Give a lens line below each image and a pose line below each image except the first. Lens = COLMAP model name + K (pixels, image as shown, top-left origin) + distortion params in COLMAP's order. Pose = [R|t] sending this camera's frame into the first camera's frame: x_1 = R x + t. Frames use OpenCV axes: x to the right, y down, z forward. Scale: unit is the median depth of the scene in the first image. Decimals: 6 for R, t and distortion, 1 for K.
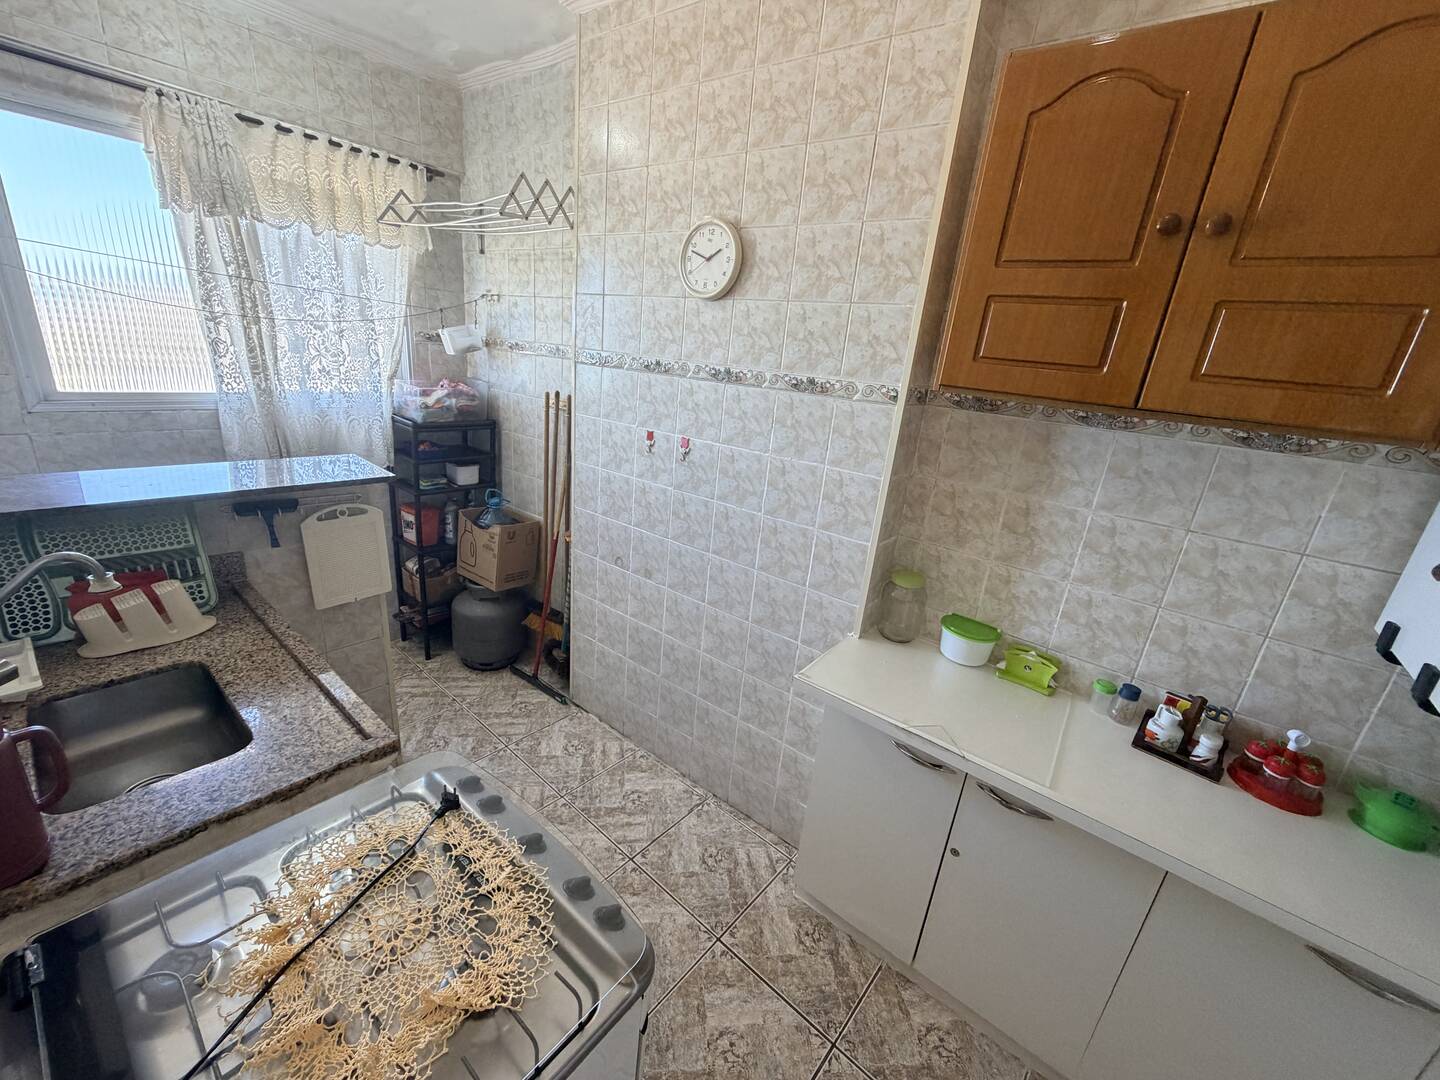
lens RADIAL K [[582.0, 0, 720.7], [0, 582.0, 541.7], [0, 0, 1]] dist [0.002766, -0.000283]
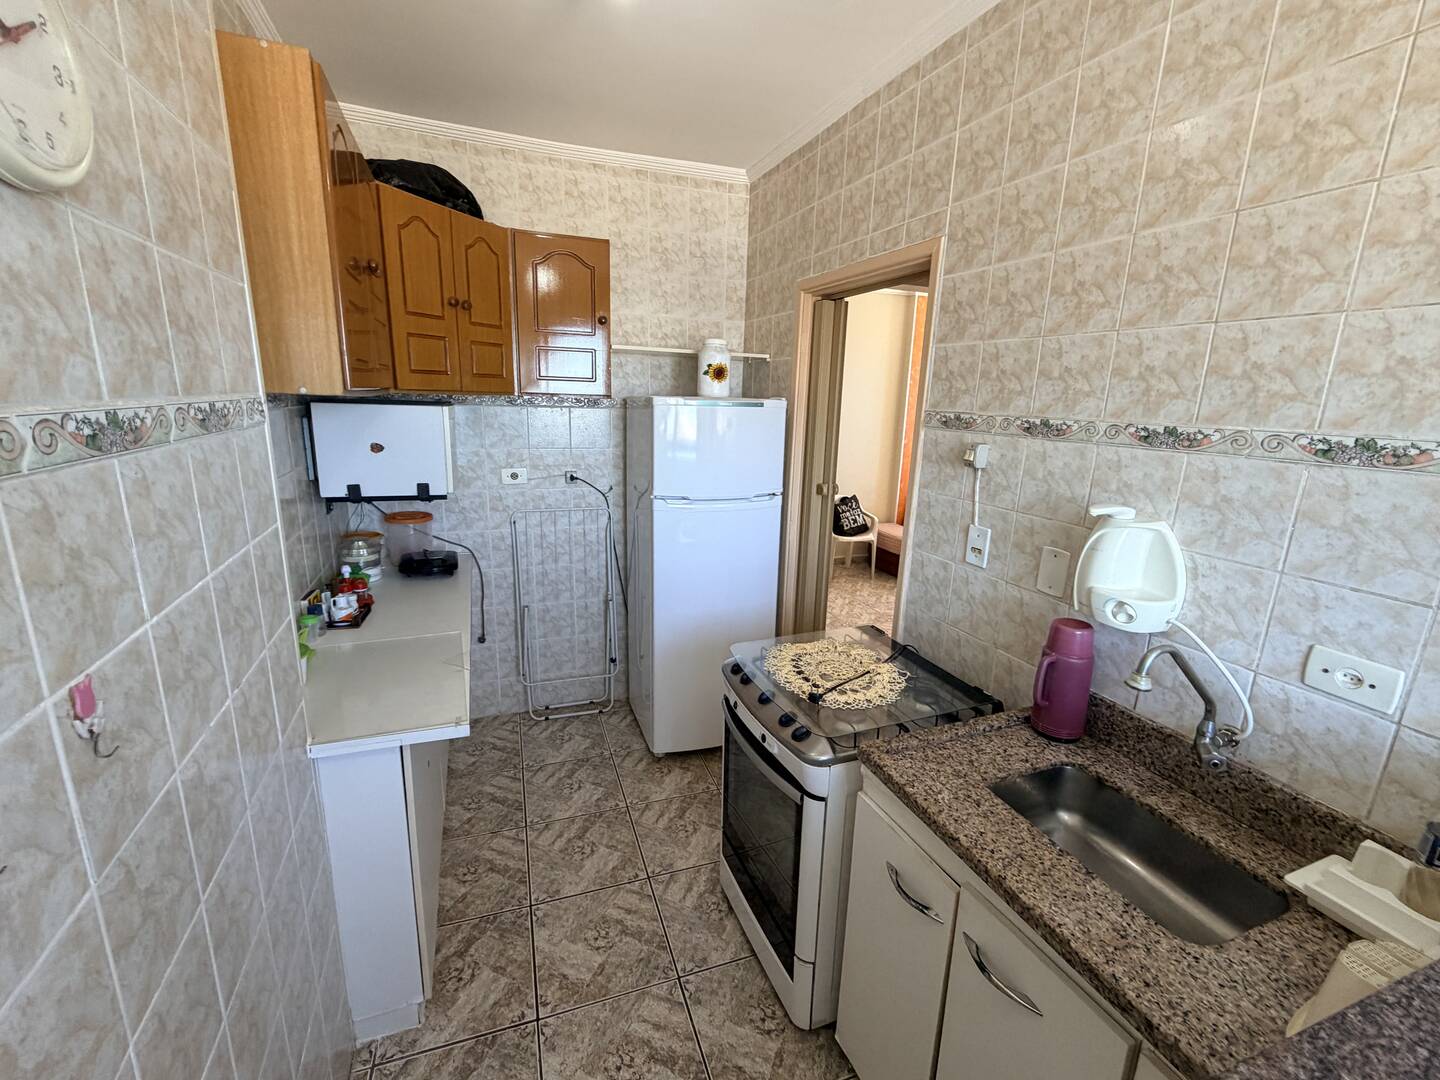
lens RADIAL K [[622.1, 0, 719.3], [0, 622.1, 540.0], [0, 0, 1]] dist [-0.000807, 0.000086]
pose [[-0.860176, -0.230038, 0.455169, -0.508721], [0.051799, 0.848473, 0.526698, -0.434413], [-0.507359, 0.476631, -0.717921, 1.189100]]
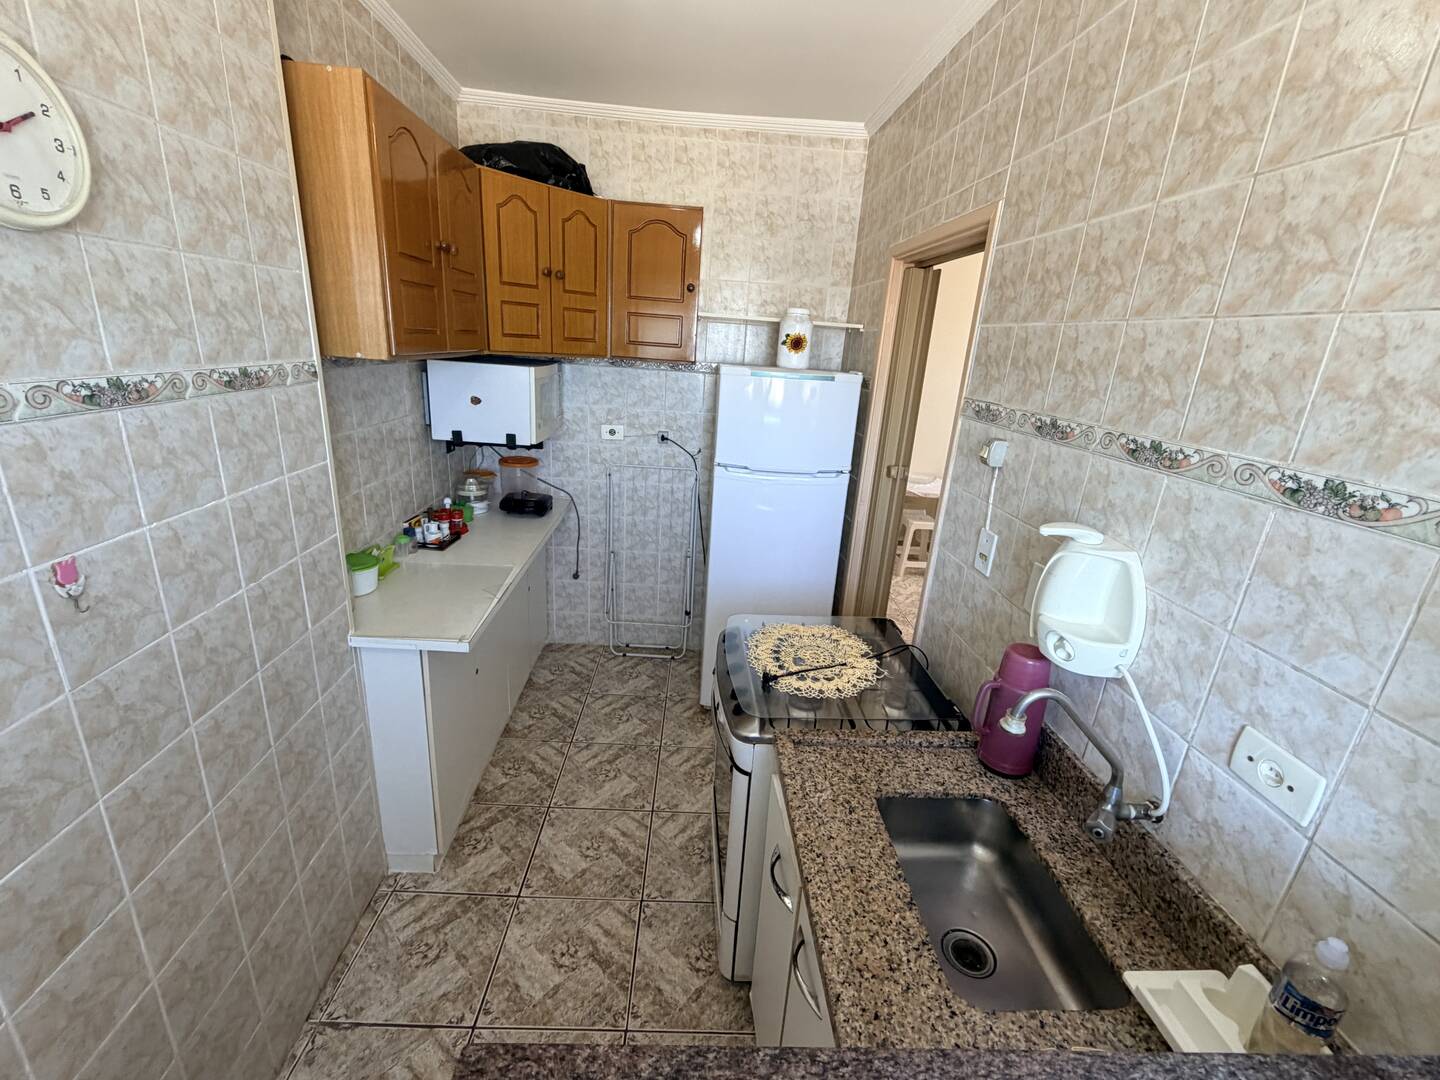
lens RADIAL K [[622.1, 0, 715.4], [0, 622.1, 541.9], [0, 0, 1]] dist [-0.000807, 0.000086]
pose [[-0.652067, -0.360053, 0.667211, -0.763652], [0.116669, 0.821903, 0.557552, -0.445007], [-0.749130, 0.441404, -0.493929, 1.001551]]
